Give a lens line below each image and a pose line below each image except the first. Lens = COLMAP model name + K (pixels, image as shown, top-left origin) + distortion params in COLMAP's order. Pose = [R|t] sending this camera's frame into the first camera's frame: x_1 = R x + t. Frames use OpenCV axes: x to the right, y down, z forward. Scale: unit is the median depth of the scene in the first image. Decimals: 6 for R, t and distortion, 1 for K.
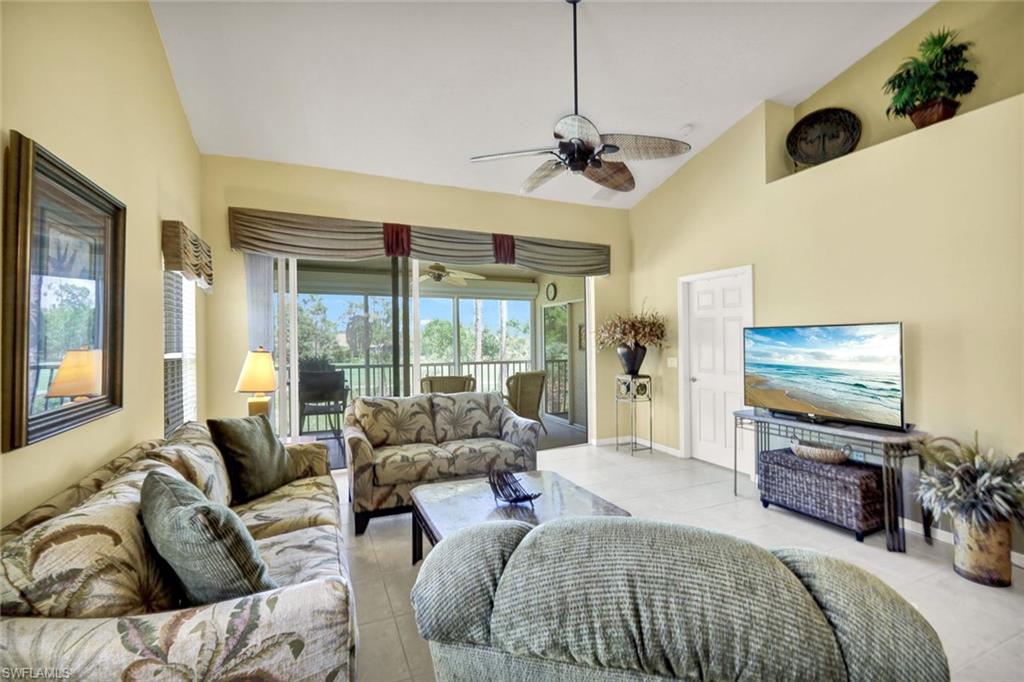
lens RADIAL K [[453.6, 0, 515.8], [0, 453.6, 330.1], [0, 0, 1]] dist [0.015111, 0.000202]
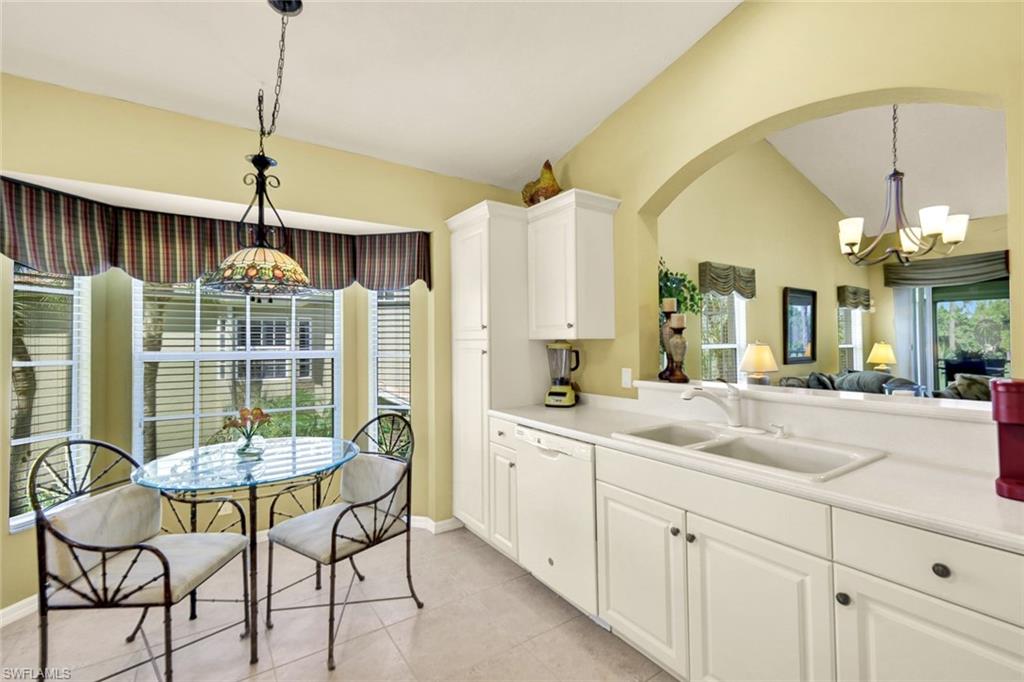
lens RADIAL K [[453.6, 0, 513.6], [0, 453.6, 333.3], [0, 0, 1]] dist [0.015111, 0.000202]
pose [[0.182408, -0.012165, -0.983148, 0.868910], [0.022837, 0.999706, -0.008133, -0.015661], [0.982958, -0.020969, 0.182632, -0.750176]]
